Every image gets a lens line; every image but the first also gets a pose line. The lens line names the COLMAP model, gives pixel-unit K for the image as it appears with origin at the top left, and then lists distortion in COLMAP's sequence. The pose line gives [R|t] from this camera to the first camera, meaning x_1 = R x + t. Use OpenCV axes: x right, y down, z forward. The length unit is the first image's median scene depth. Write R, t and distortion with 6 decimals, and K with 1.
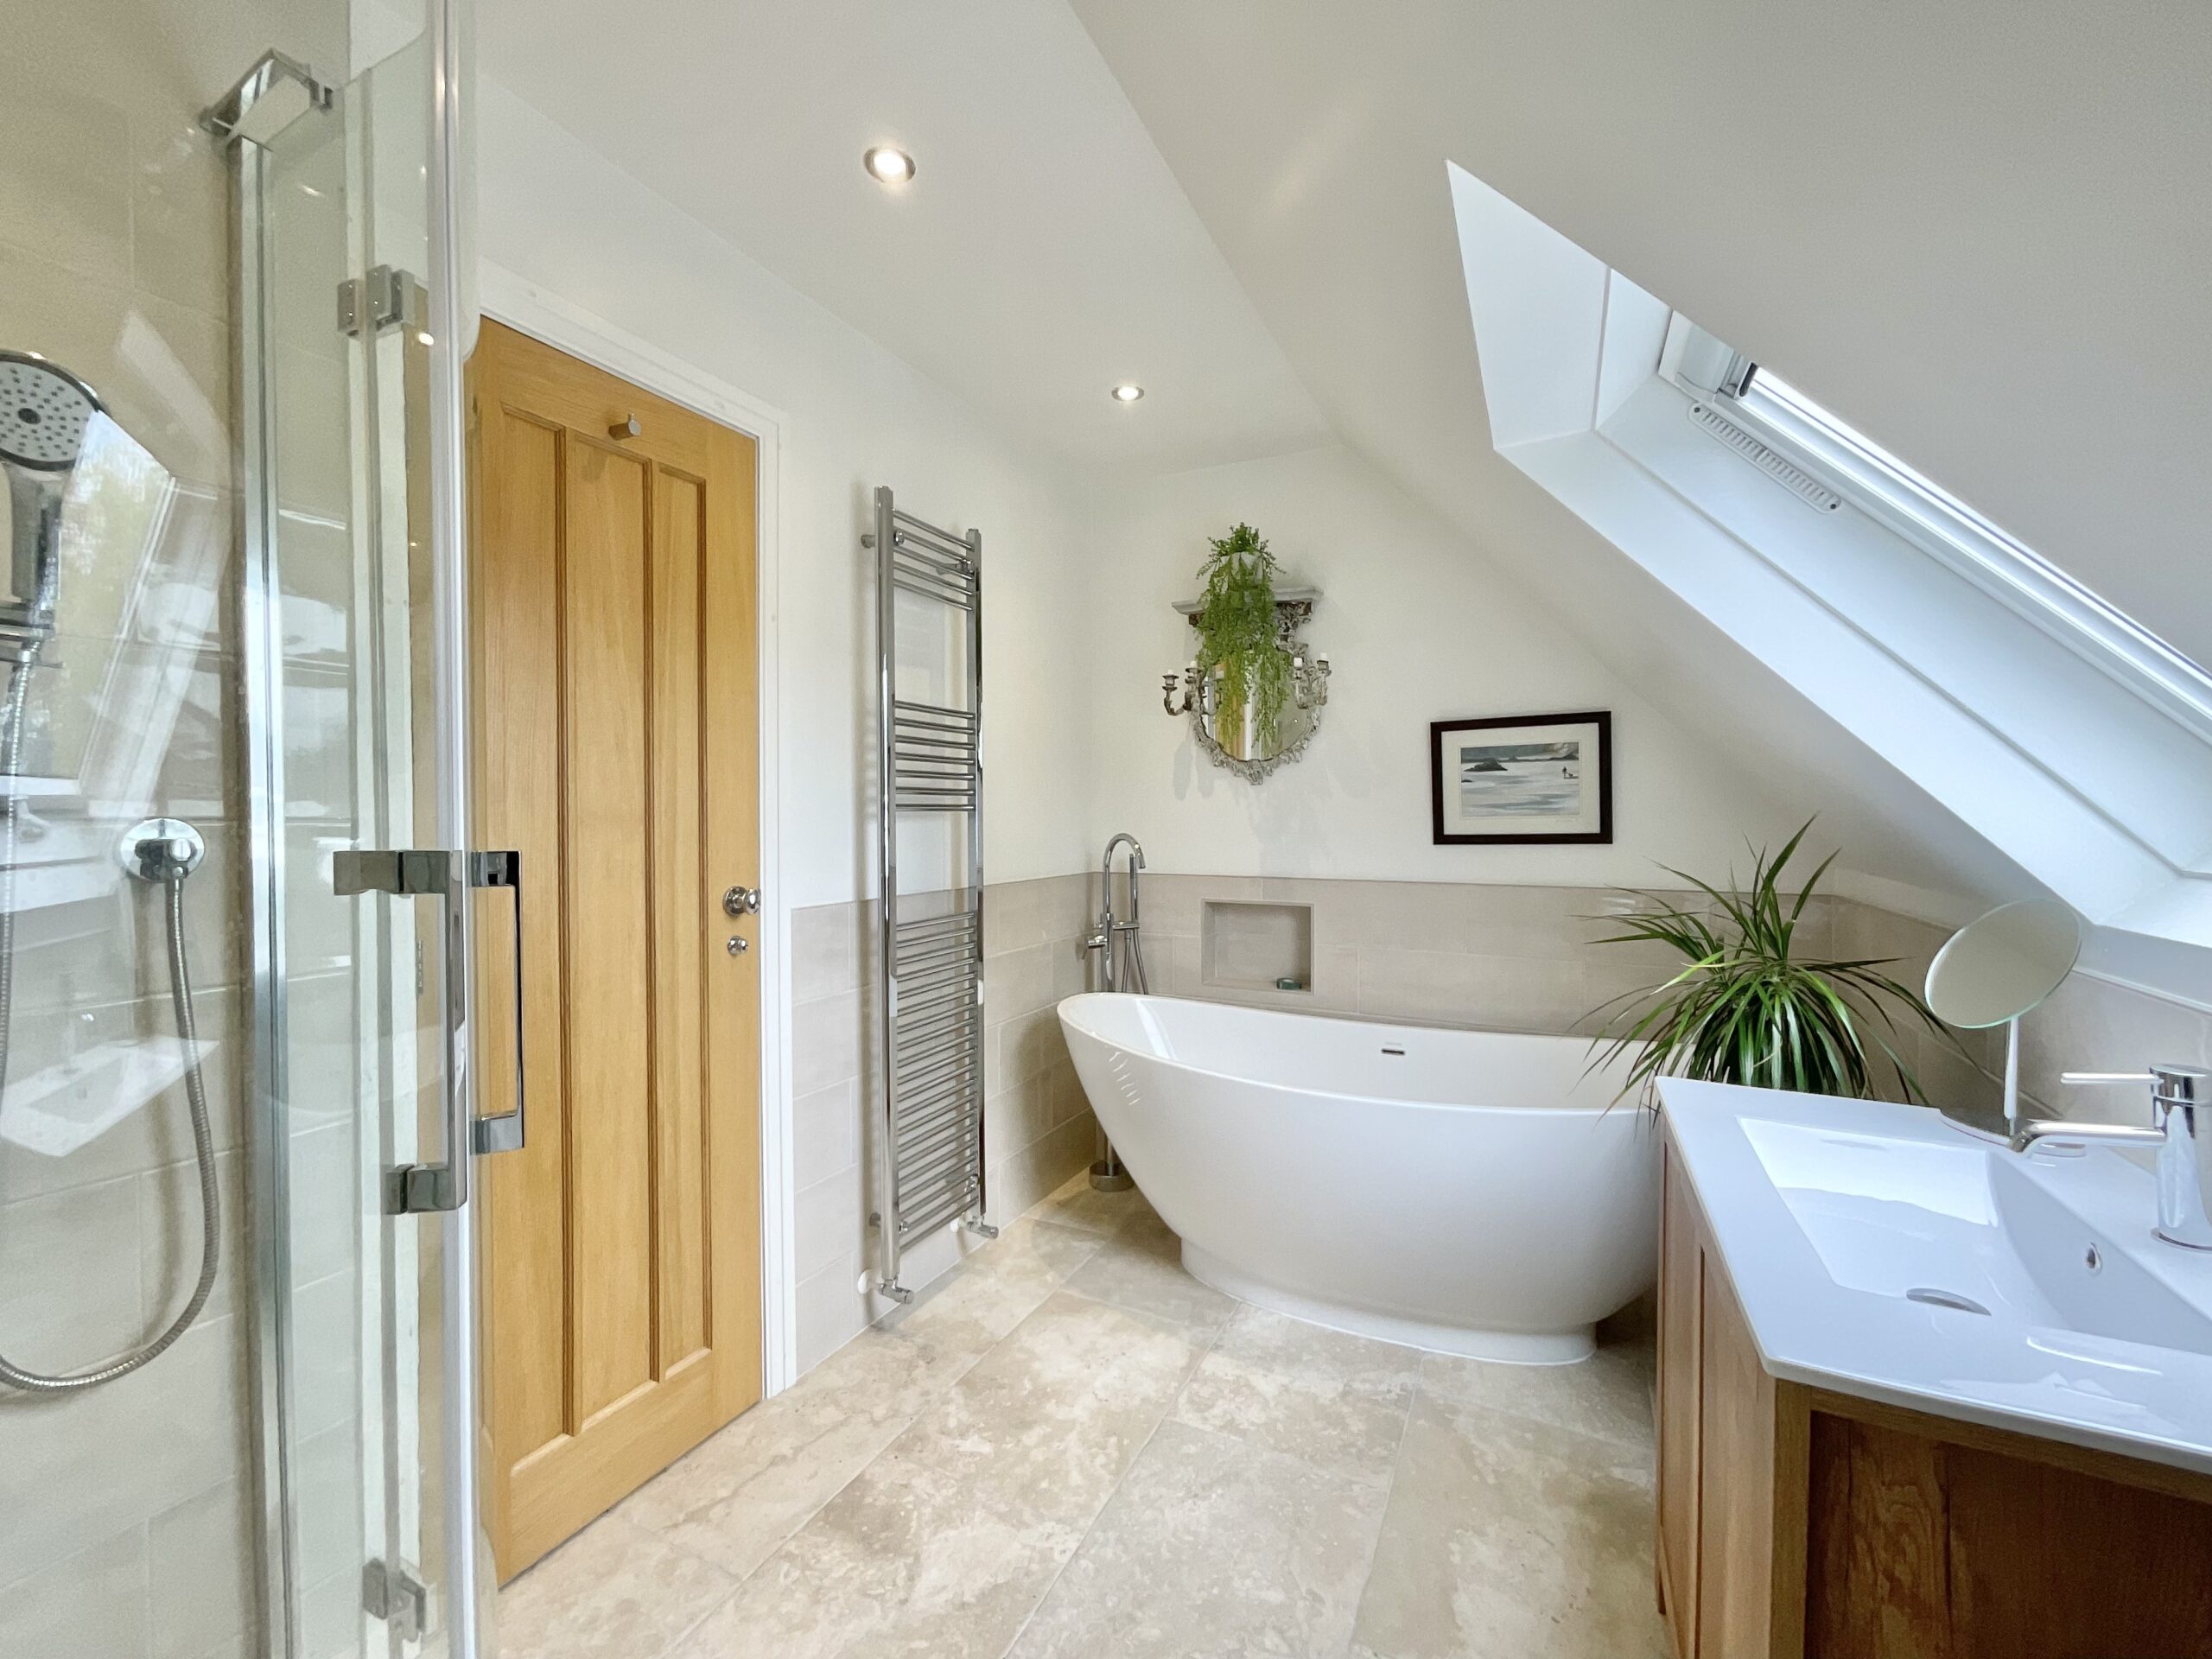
lens RADIAL K [[897.2, 0, 1110.2], [0, 897.2, 827.8], [0, 0, 1]] dist [0.002031, -0.000420]
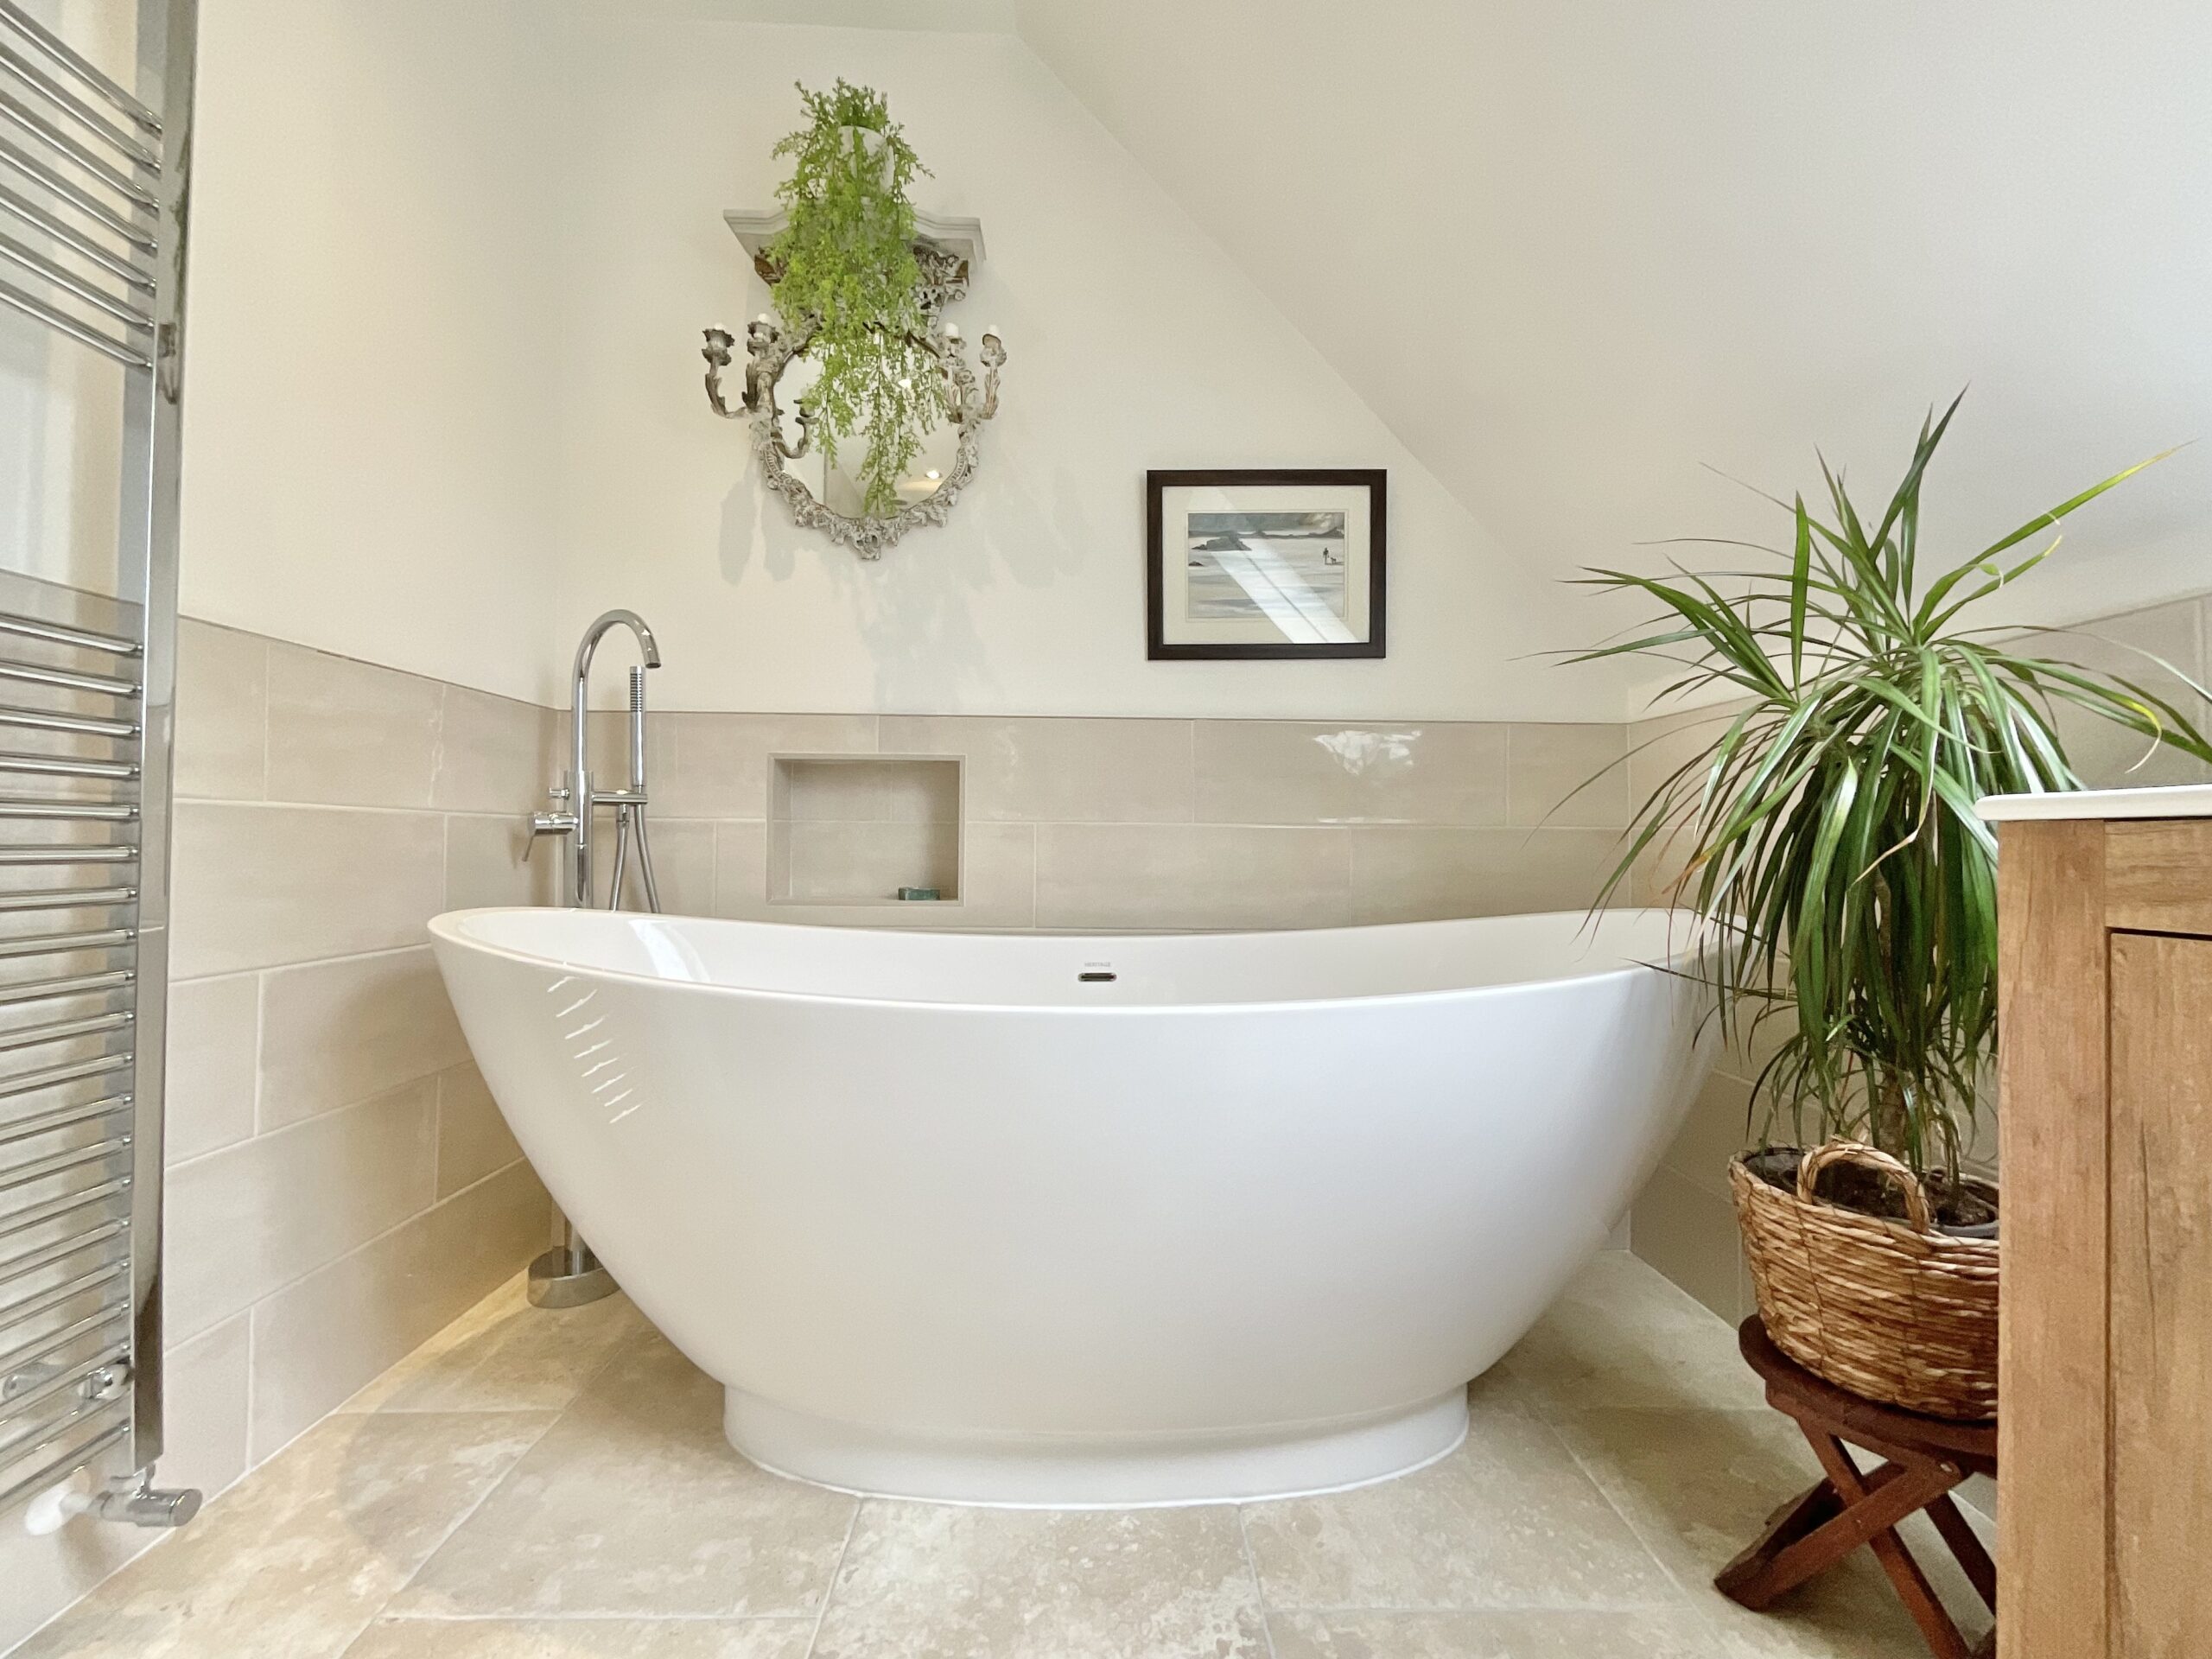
lens RADIAL K [[897.2, 0, 1096.3], [0, 897.2, 823.5], [0, 0, 1]] dist [0.002031, -0.000420]
pose [[0.887417, 0.019833, 0.460540, 0.026068], [-0.002459, 0.999264, -0.038293, 0.162722], [-0.460960, 0.032849, 0.886813, 0.435545]]
